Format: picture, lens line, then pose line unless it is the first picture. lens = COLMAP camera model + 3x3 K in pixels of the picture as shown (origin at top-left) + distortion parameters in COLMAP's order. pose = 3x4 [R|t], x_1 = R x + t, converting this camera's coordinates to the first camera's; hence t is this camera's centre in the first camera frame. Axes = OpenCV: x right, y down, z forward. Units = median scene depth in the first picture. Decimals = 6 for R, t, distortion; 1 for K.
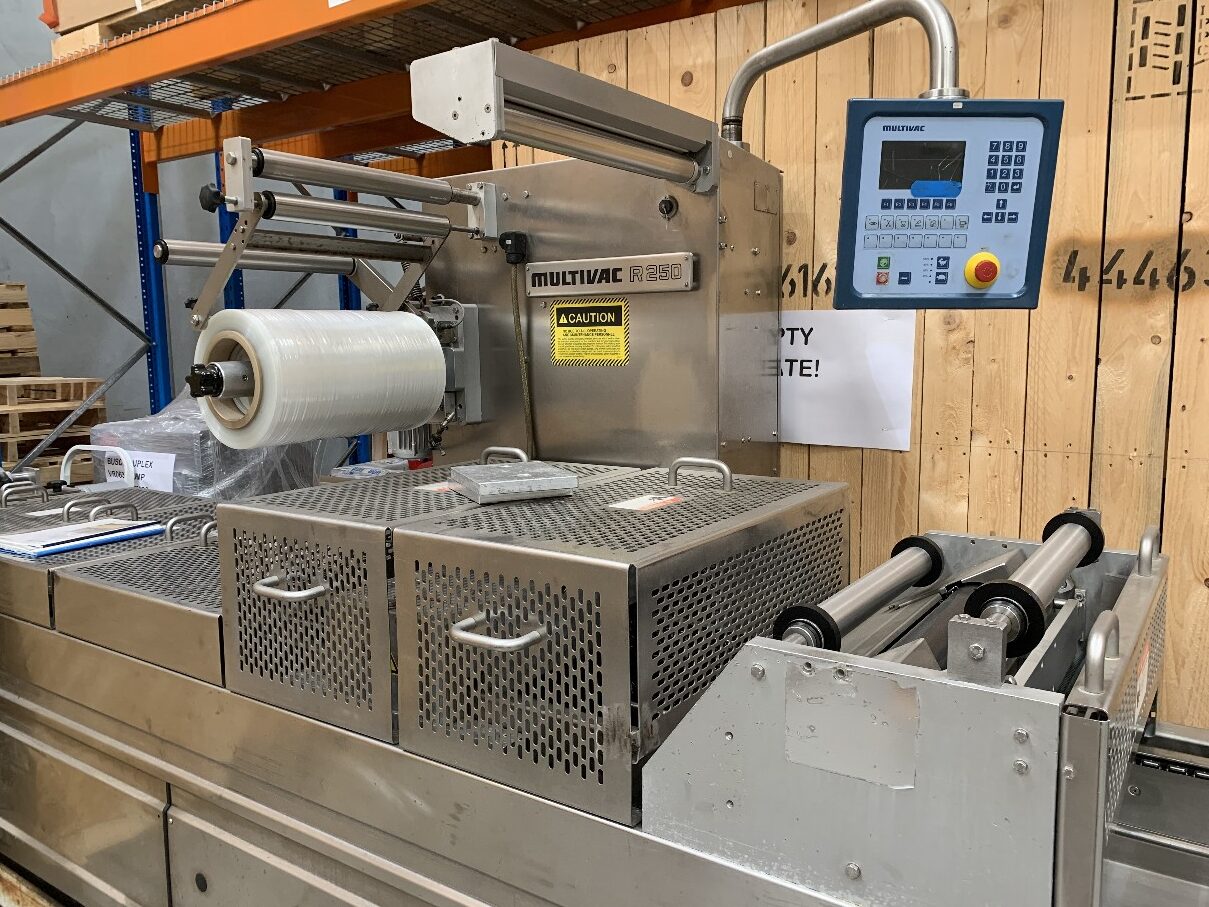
lens RADIAL K [[924.6, 0, 615.7], [0, 924.6, 449.4], [0, 0, 1]] dist [0.011748, -0.010872]
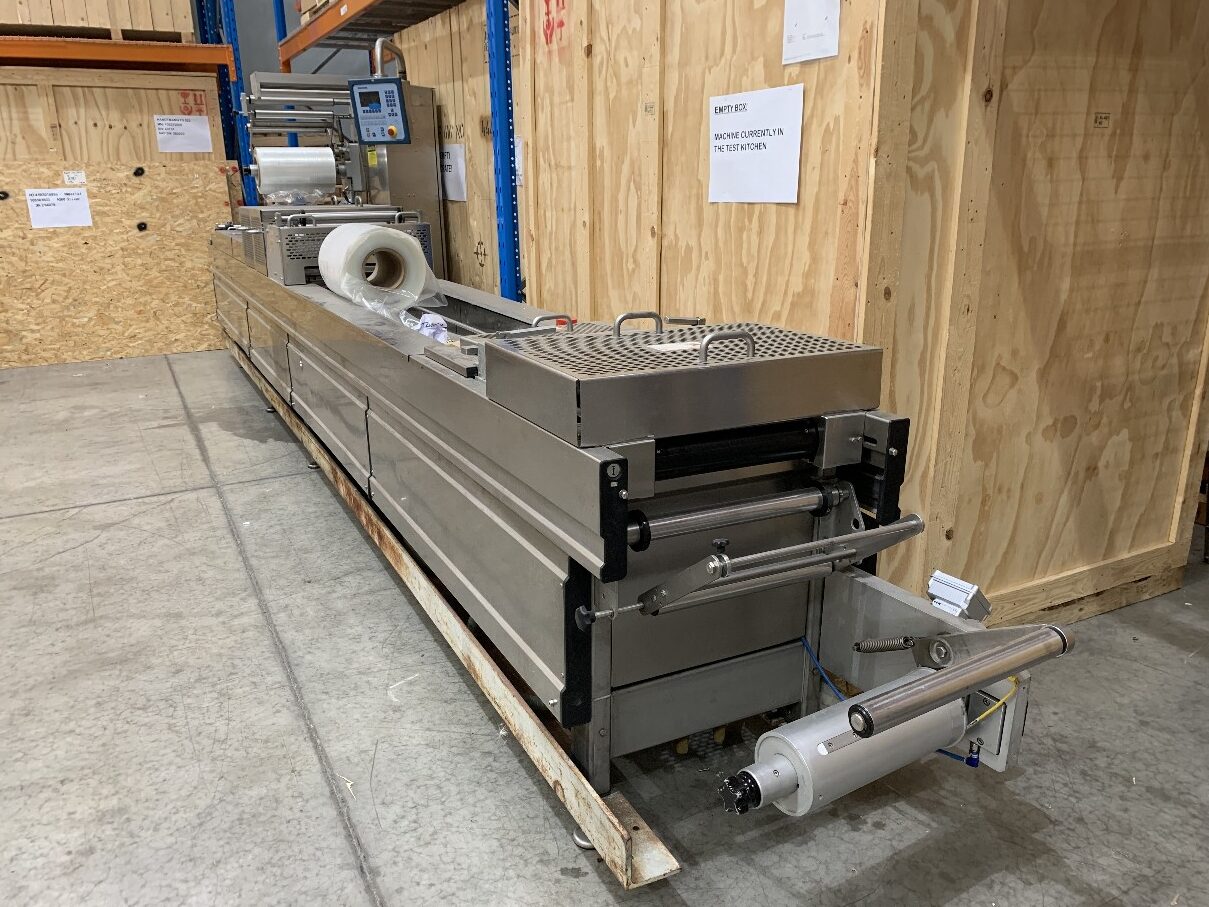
lens RADIAL K [[931.6, 0, 620.0], [0, 931.6, 467.5], [0, 0, 1]] dist [0.005665, -0.001418]
pose [[0.885223, 0.140929, -0.443305, 1.930923], [-0.058628, 0.979204, 0.194222, 0.194963], [0.461458, -0.145940, 0.875076, -1.172536]]
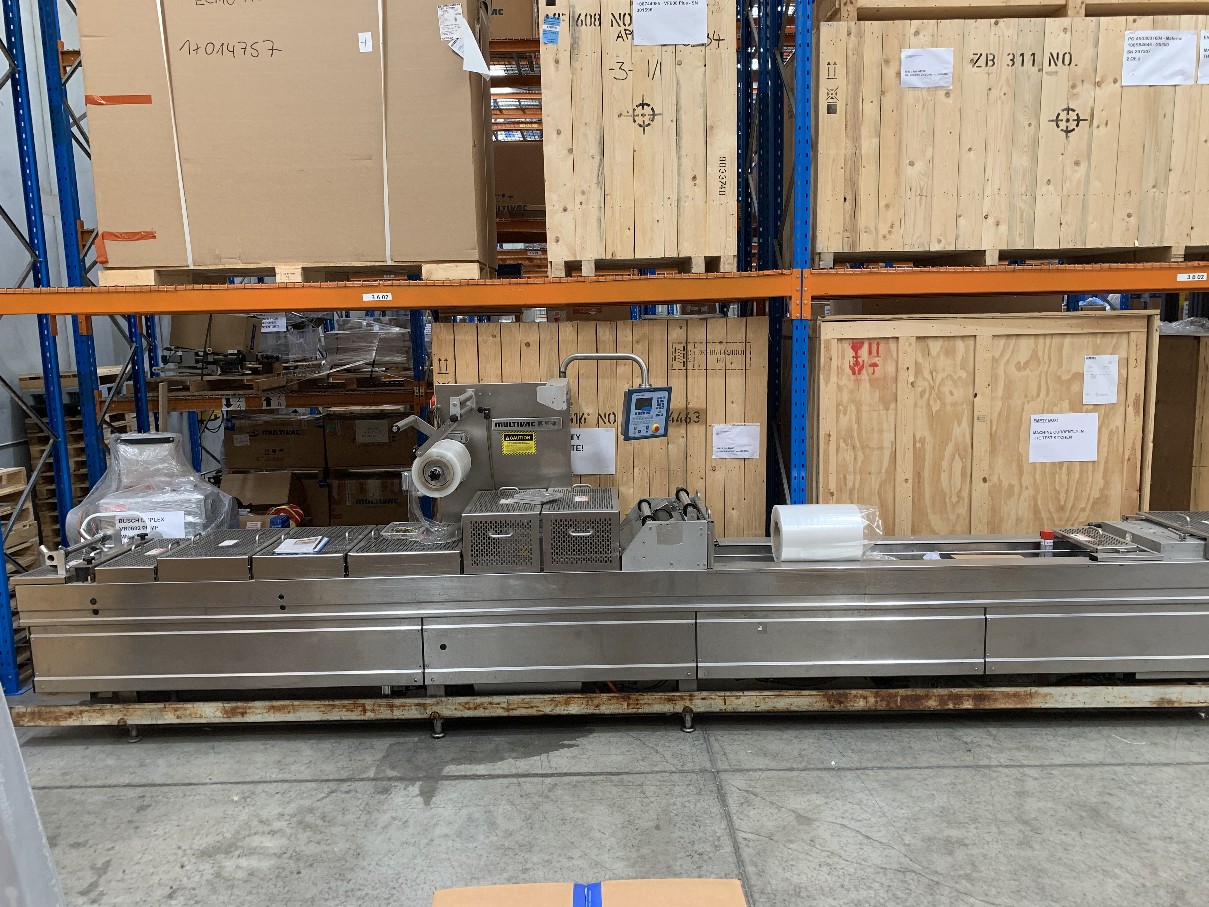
lens RADIAL K [[934.1, 0, 604.5], [0, 934.1, 453.5], [0, 0, 1]] dist [0.007664, -0.003091]
pose [[0.824142, -0.085496, 0.559893, -1.389598], [0.079729, 0.996210, 0.034765, -0.171819], [-0.560744, 0.015989, 0.827835, -1.477501]]
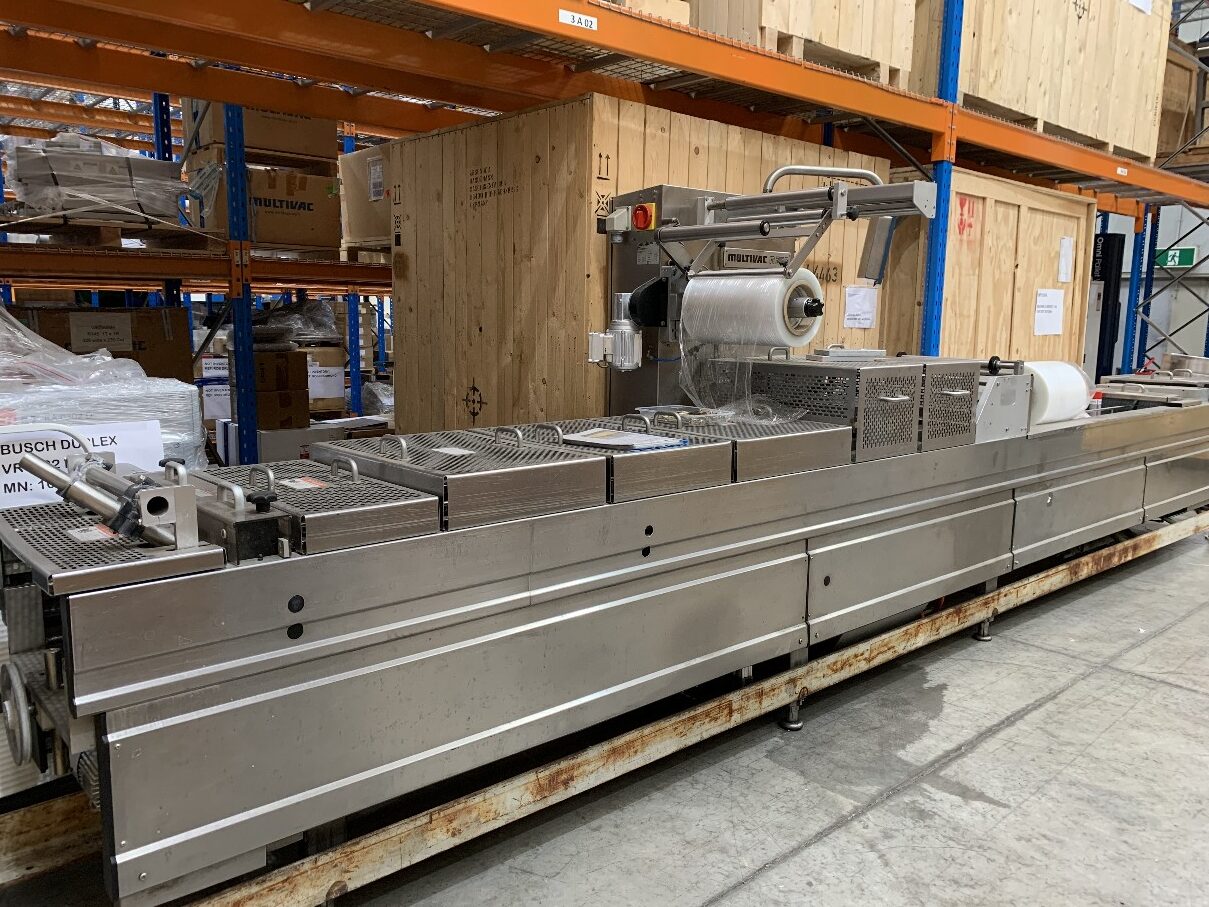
lens RADIAL K [[924.6, 0, 615.7], [0, 924.6, 449.4], [0, 0, 1]] dist [0.011748, -0.010872]
pose [[0.244554, -0.129978, 0.960885, -1.965748], [0.098657, 0.989167, 0.108695, -0.029549], [-0.964604, 0.068216, 0.254728, 0.788564]]
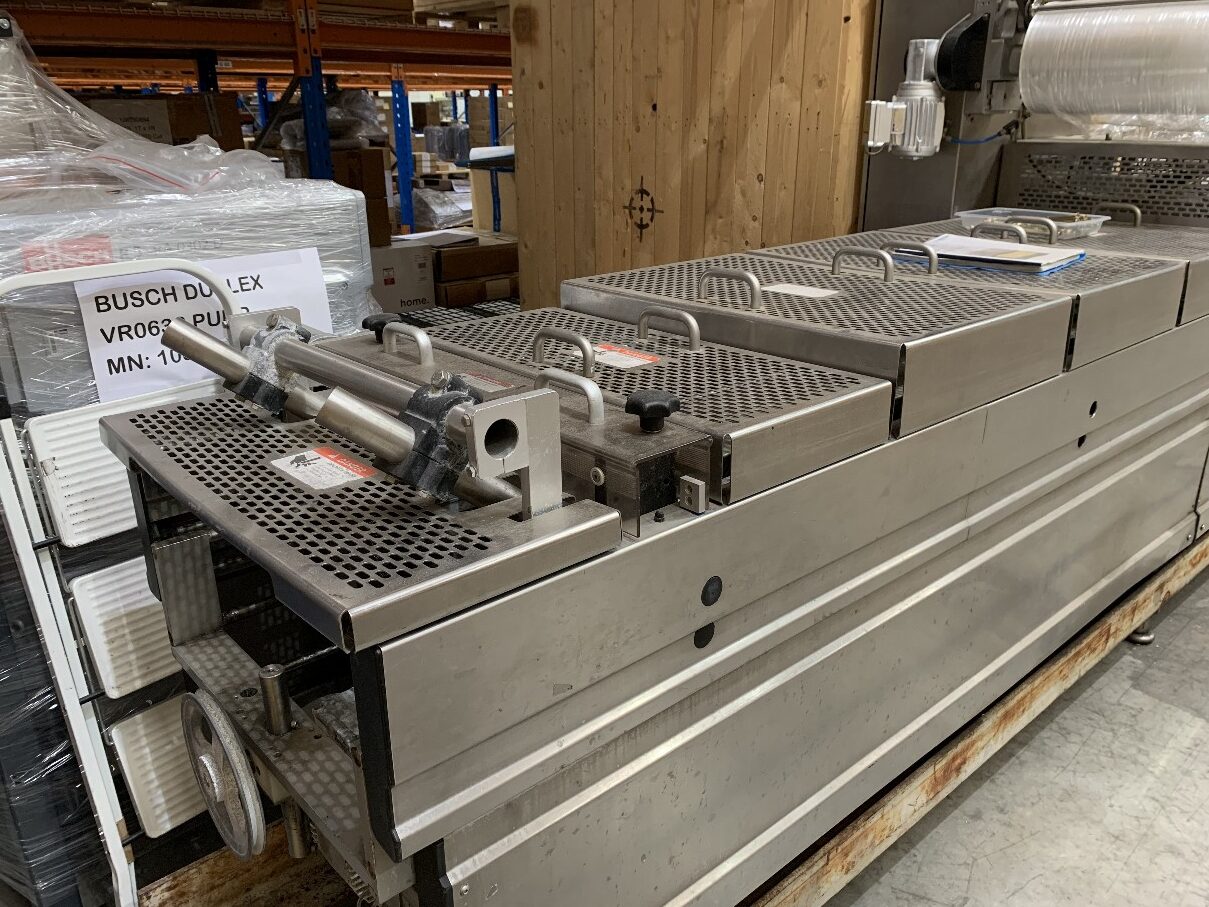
lens RADIAL K [[924.6, 0, 615.7], [0, 924.6, 449.4], [0, 0, 1]] dist [0.011748, -0.010872]
pose [[0.243124, -0.327067, 0.913191, -1.615366], [0.118170, 0.944413, 0.306789, -0.045122], [-0.962770, 0.033324, 0.268259, 1.270962]]
